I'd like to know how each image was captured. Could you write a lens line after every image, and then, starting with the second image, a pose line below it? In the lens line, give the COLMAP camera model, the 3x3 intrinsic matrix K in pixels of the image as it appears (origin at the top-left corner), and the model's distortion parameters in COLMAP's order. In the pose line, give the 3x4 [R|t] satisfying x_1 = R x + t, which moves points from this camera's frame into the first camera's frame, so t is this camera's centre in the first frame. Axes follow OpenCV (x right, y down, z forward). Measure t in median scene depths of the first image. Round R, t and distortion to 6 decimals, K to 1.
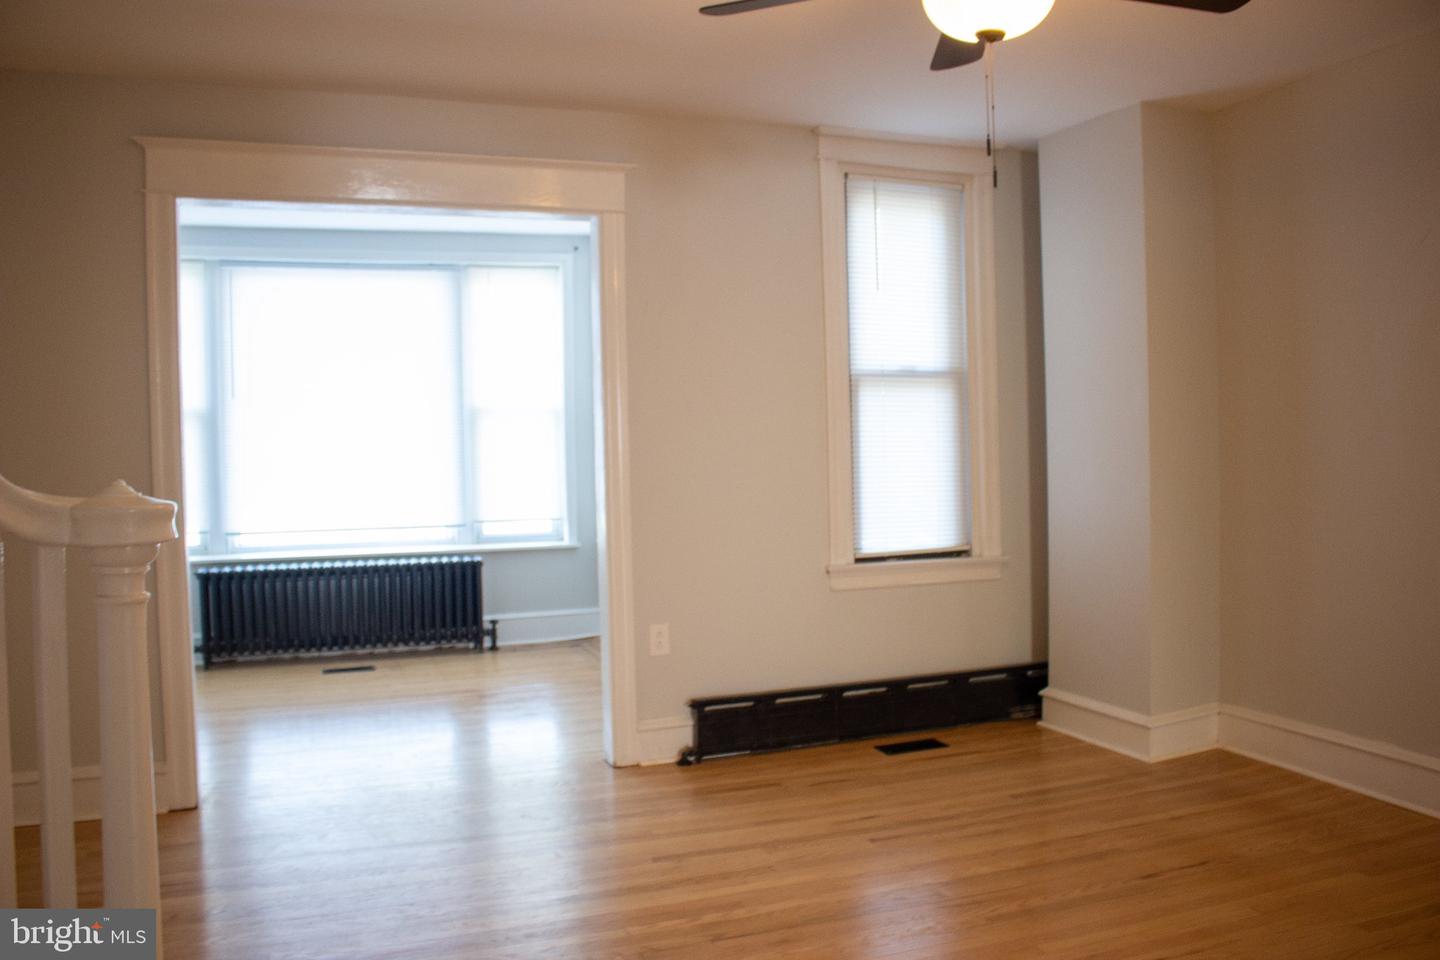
lens RADIAL K [[1201.0, 0, 710.0], [0, 1201.0, 475.6], [0, 0, 1]] dist [-0.166610, 0.153721]
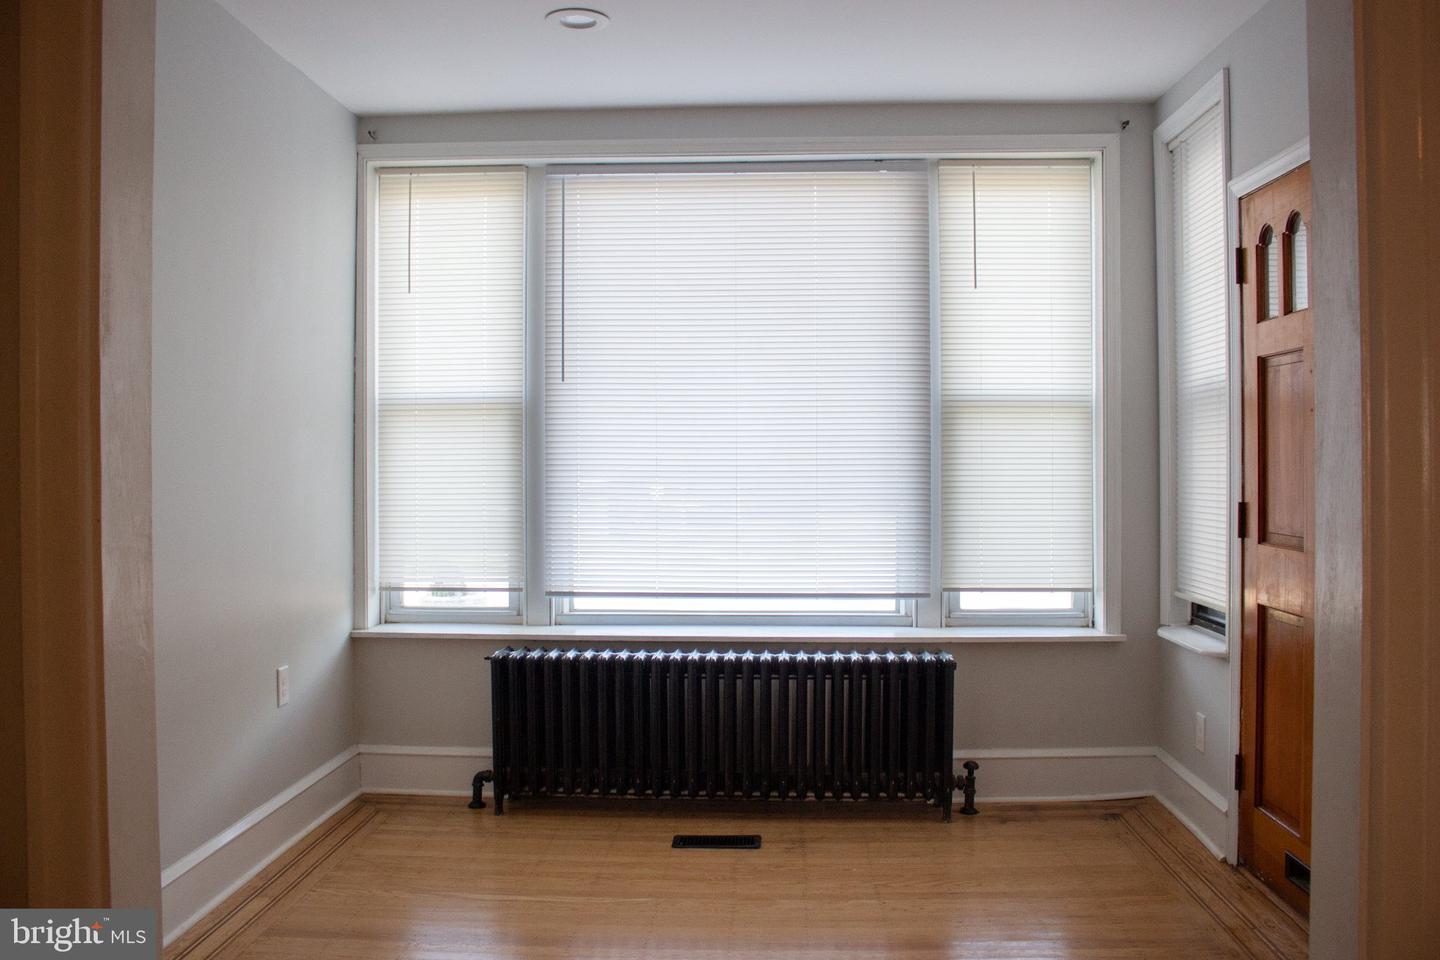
lens RADIAL K [[1201.0, 0, 710.0], [0, 1201.0, 475.6], [0, 0, 1]] dist [-0.166610, 0.153721]
pose [[0.923757, 0.017544, -0.382577, -0.081460], [-0.027439, 0.999415, -0.020423, -0.003160], [0.381995, 0.029363, 0.923698, 0.417446]]
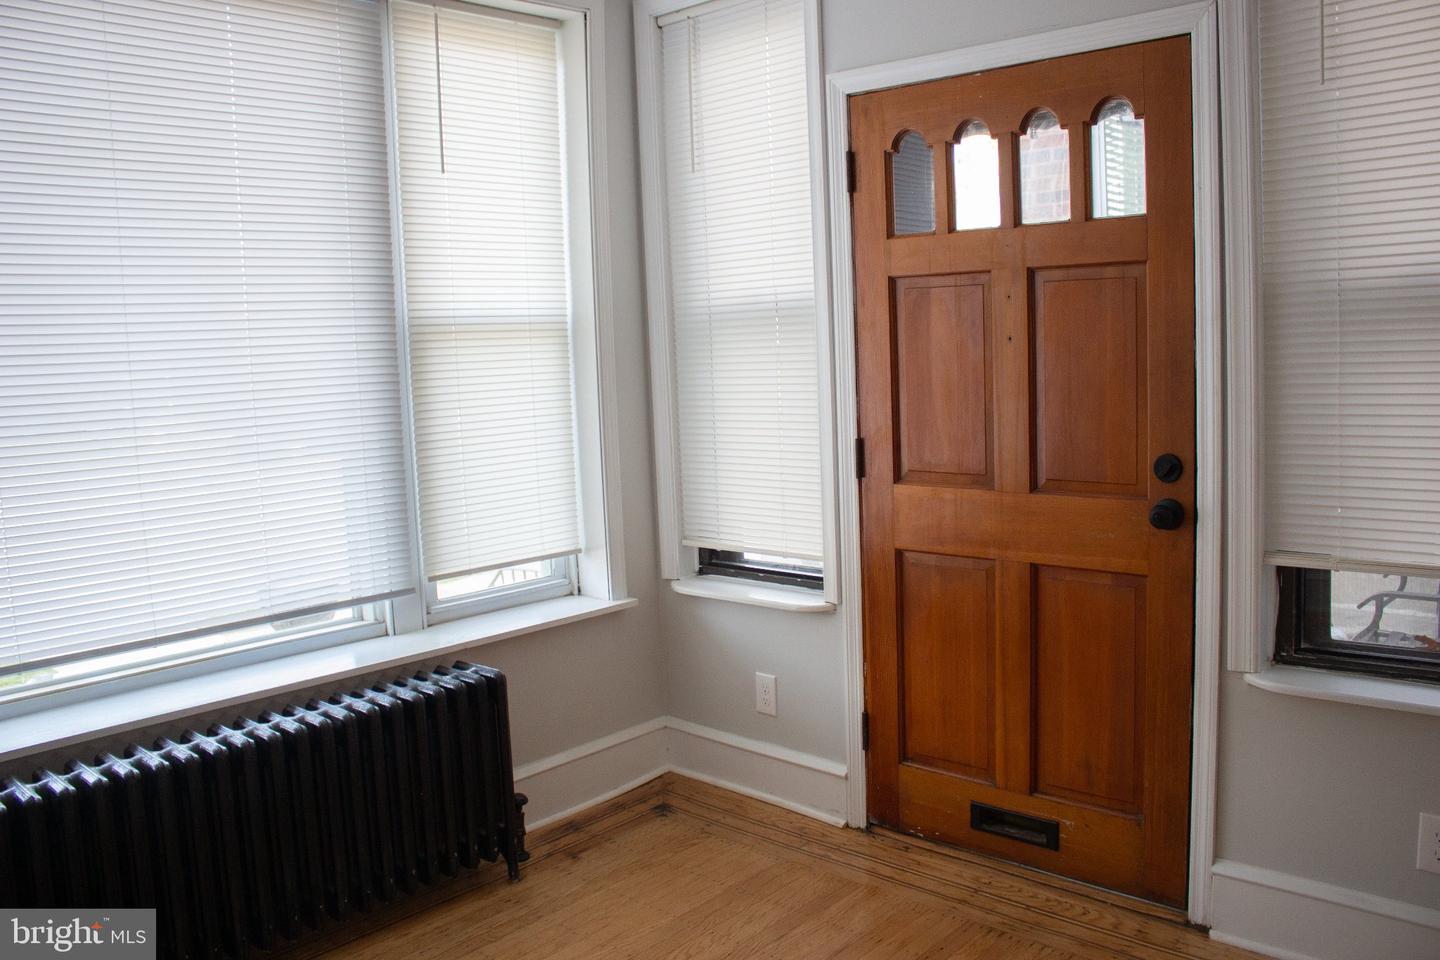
lens RADIAL K [[1201.0, 0, 710.0], [0, 1201.0, 475.6], [0, 0, 1]] dist [-0.166610, 0.153721]
pose [[0.883181, -0.069081, 0.463918, -0.314328], [0.040806, 0.996661, 0.070726, -0.027731], [-0.467254, -0.043533, 0.883050, 0.576929]]
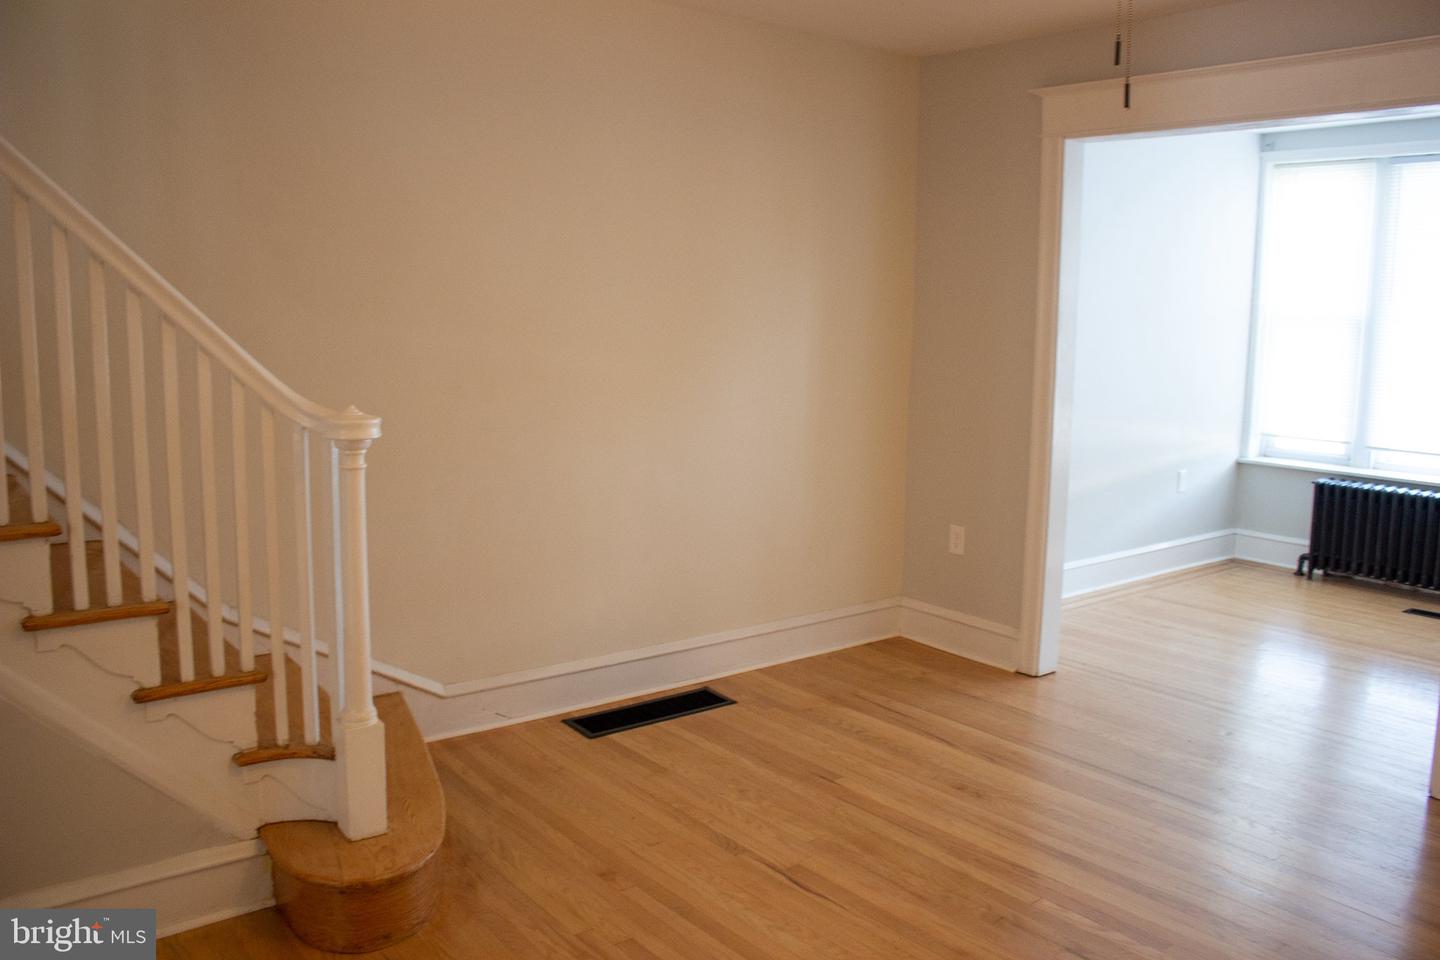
lens RADIAL K [[1201.0, 0, 710.0], [0, 1201.0, 475.6], [0, 0, 1]] dist [-0.166610, 0.153721]
pose [[0.299252, 0.158687, -0.940886, 0.308288], [-0.050732, 0.987325, 0.150384, -0.041242], [0.952825, 0.002731, 0.303509, 0.191080]]
